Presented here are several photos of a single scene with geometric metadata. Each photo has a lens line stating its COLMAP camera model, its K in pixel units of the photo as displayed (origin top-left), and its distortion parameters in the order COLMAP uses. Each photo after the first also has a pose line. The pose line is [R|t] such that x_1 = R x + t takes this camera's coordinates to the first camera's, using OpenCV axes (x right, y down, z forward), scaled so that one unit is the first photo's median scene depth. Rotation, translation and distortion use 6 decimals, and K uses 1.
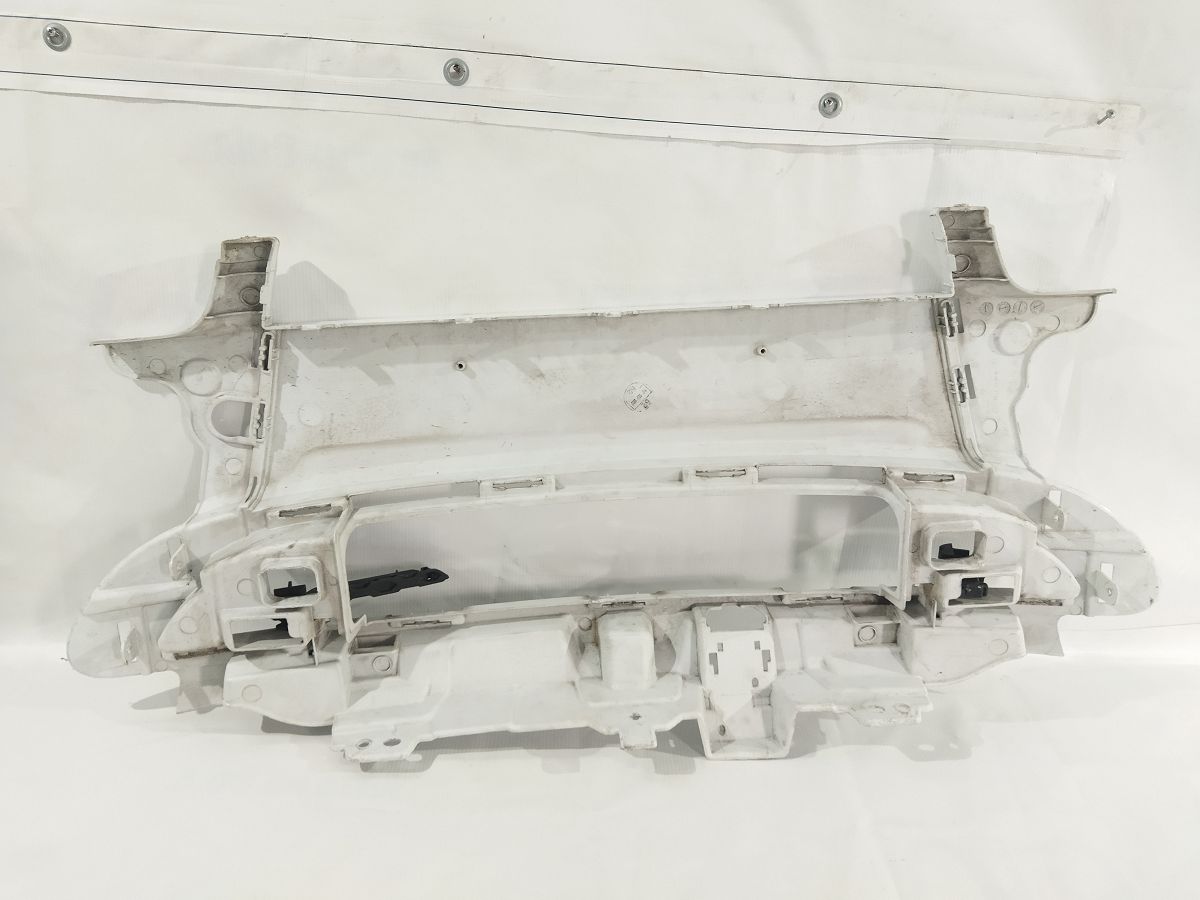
lens RADIAL K [[948.6, 0, 600.0], [0, 948.6, 450.0], [0, 0, 1]] dist [0.112342, -0.208571]
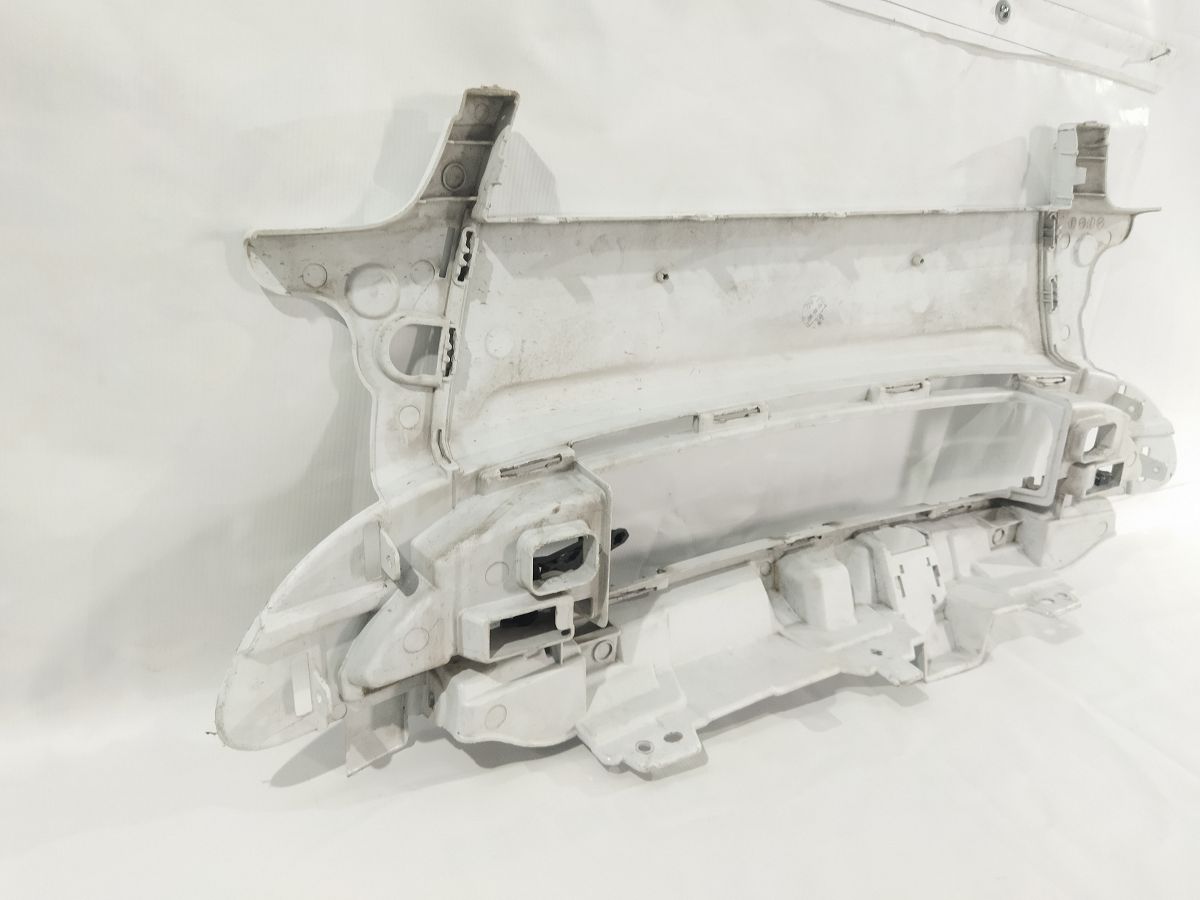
lens RADIAL K [[948.6, 0, 600.0], [0, 948.6, 450.0], [0, 0, 1]] dist [0.112342, -0.208571]
pose [[0.869730, -0.087330, 0.485740, -0.609361], [0.077759, 0.996175, 0.039871, 0.024072], [-0.487364, 0.003094, 0.873193, 0.305605]]
